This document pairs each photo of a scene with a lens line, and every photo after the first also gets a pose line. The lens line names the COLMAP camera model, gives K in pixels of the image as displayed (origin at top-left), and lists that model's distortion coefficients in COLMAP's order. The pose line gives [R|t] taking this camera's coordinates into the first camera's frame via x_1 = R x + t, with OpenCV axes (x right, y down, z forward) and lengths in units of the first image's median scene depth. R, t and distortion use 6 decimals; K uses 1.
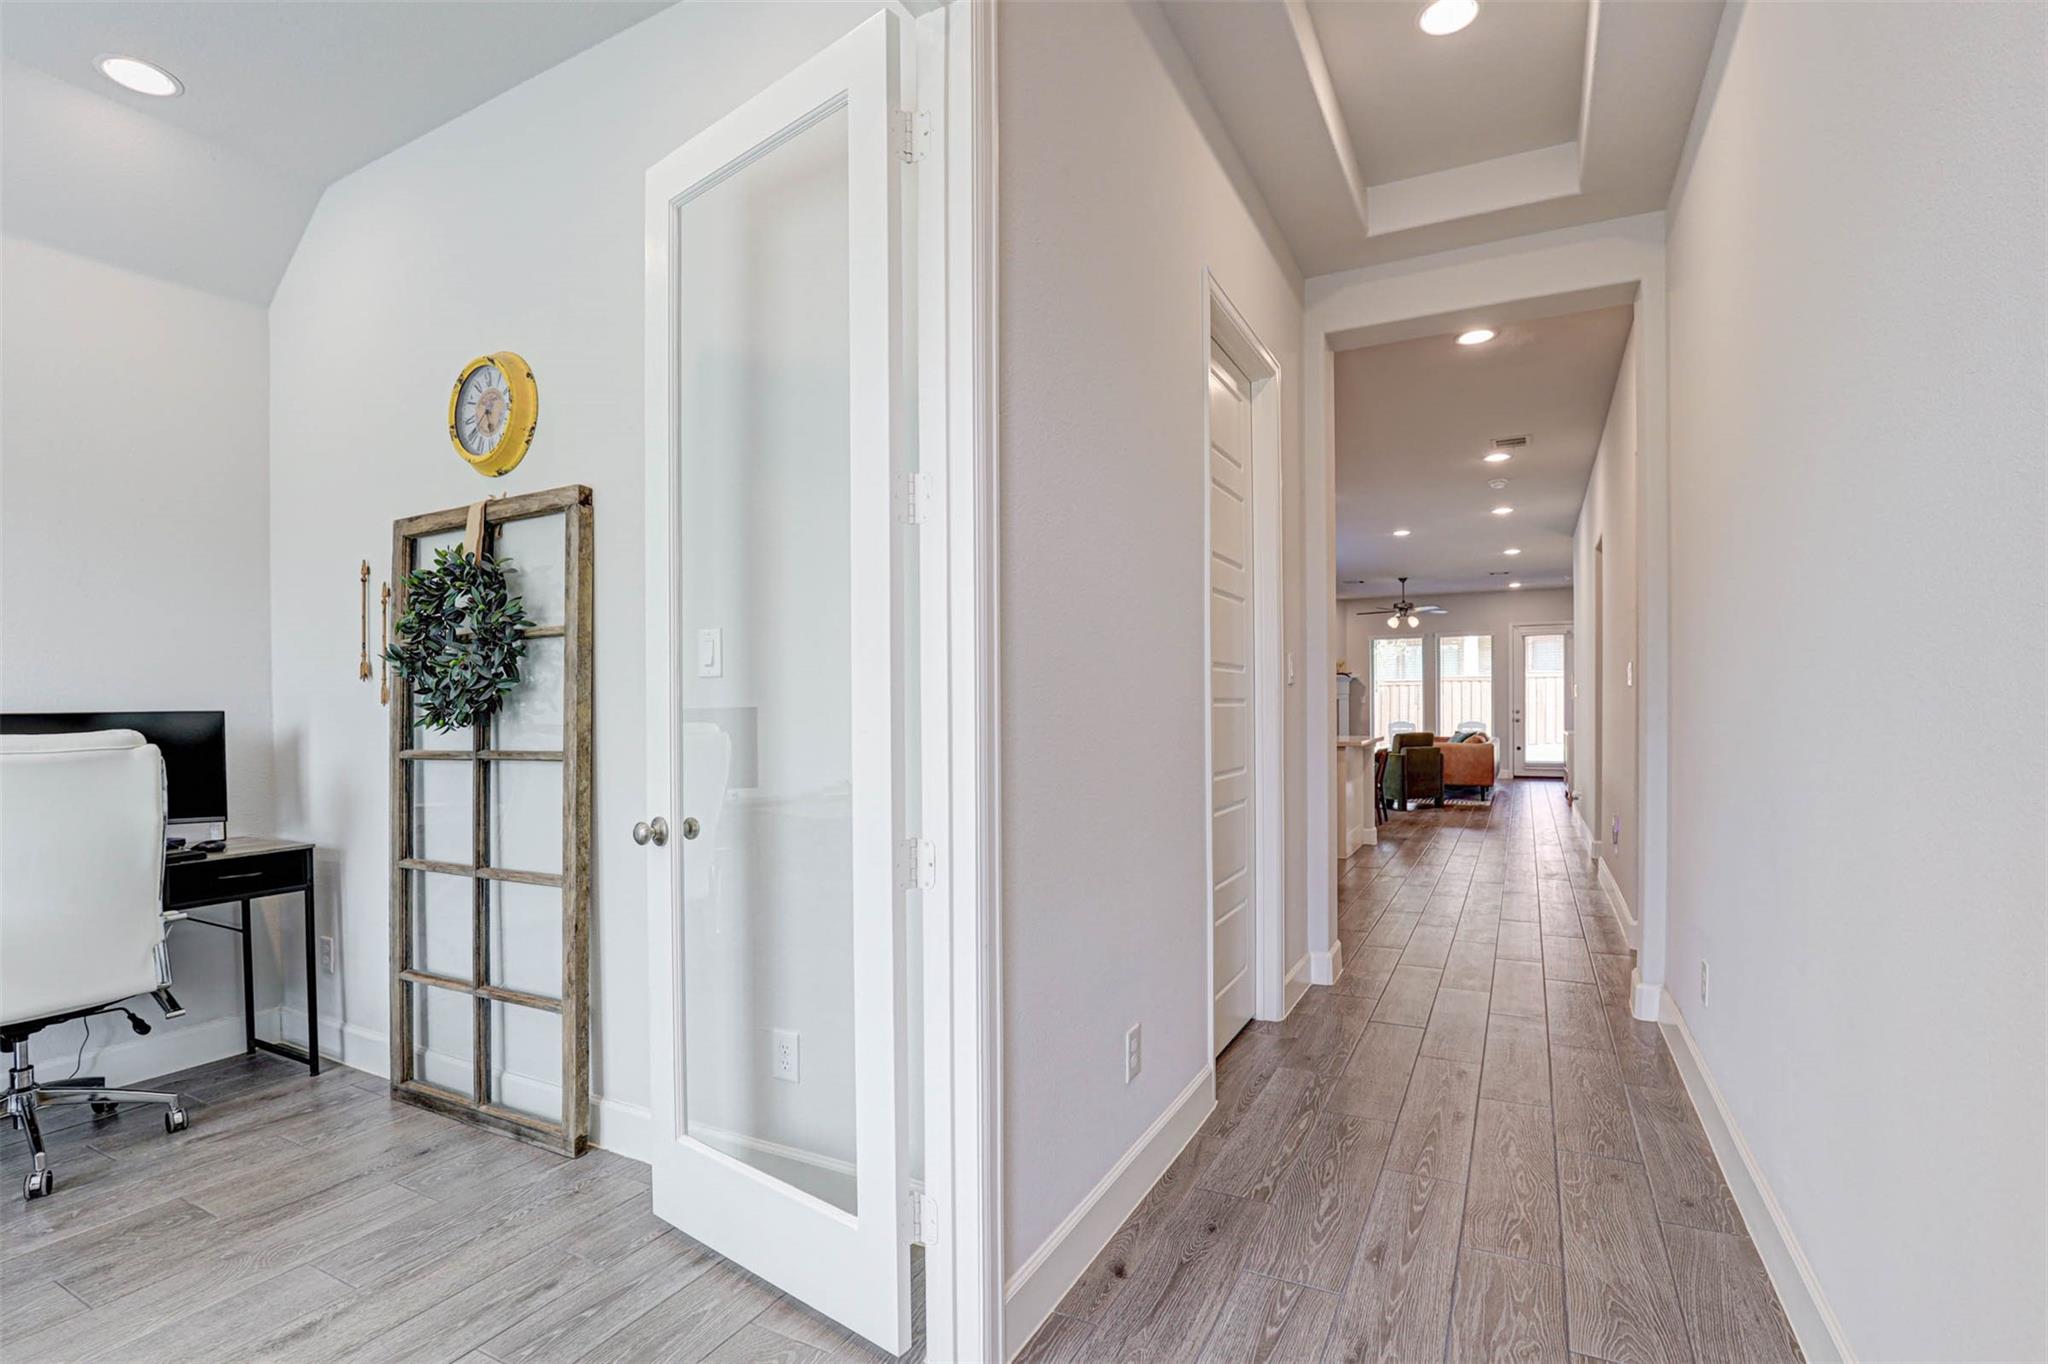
lens RADIAL K [[956.9, 0, 1020.0], [0, 956.9, 697.6], [0, 0, 1]] dist [-0.025686, 0.001043]
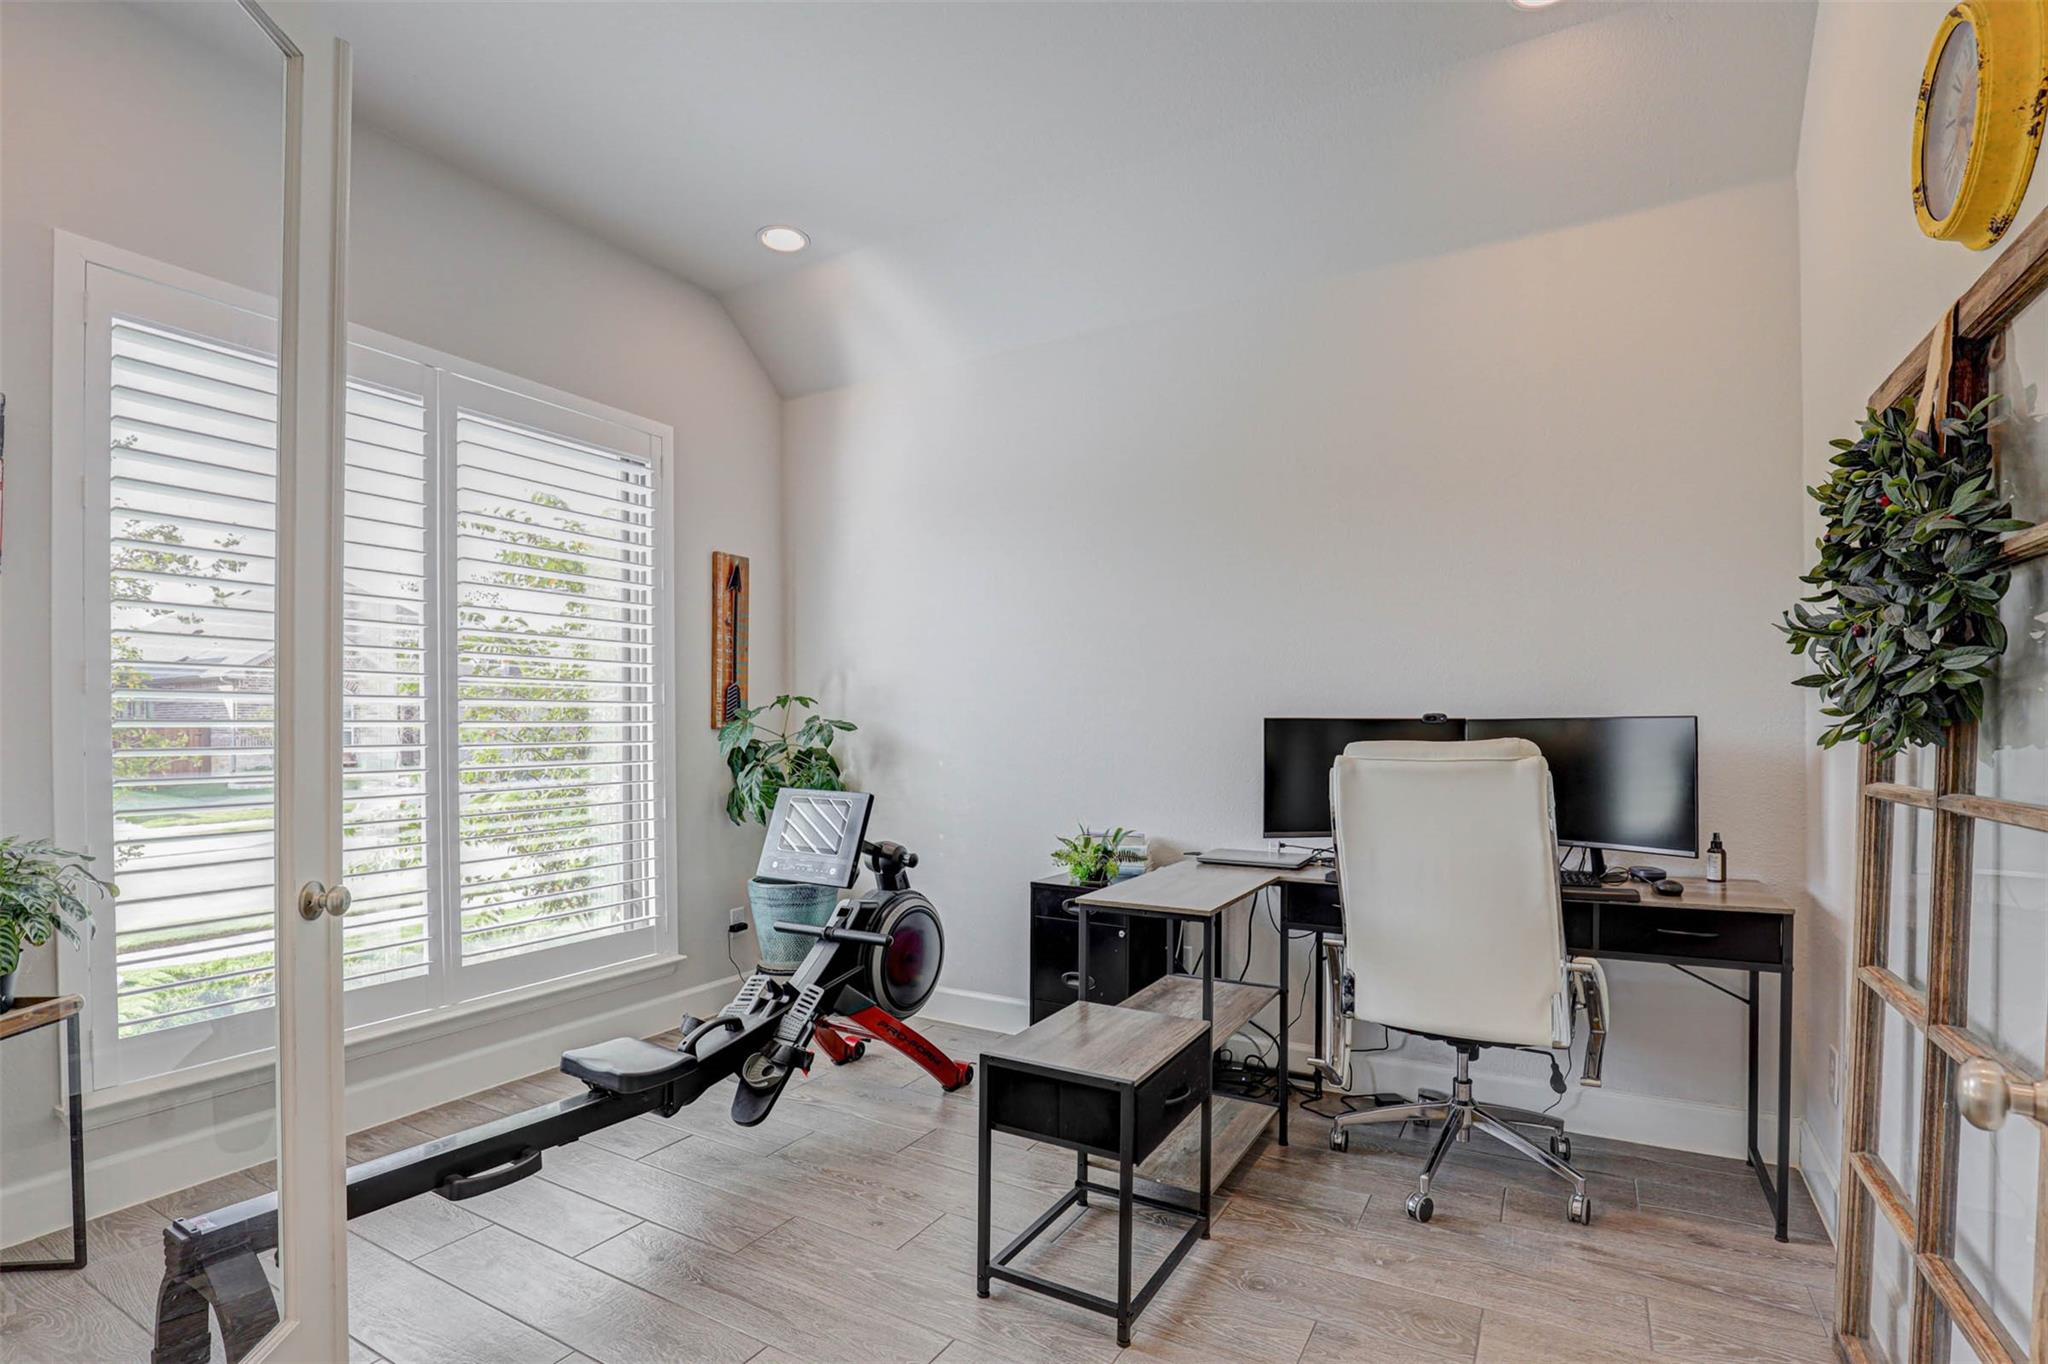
lens RADIAL K [[956.9, 0, 1093.9], [0, 956.9, 735.7], [0, 0, 1]] dist [-0.025686, 0.001043]
pose [[-0.015898, 0.019059, -0.999692, -0.063315], [0.012266, 0.999747, 0.018865, 0.009743], [0.999798, -0.011963, -0.016128, 0.575625]]
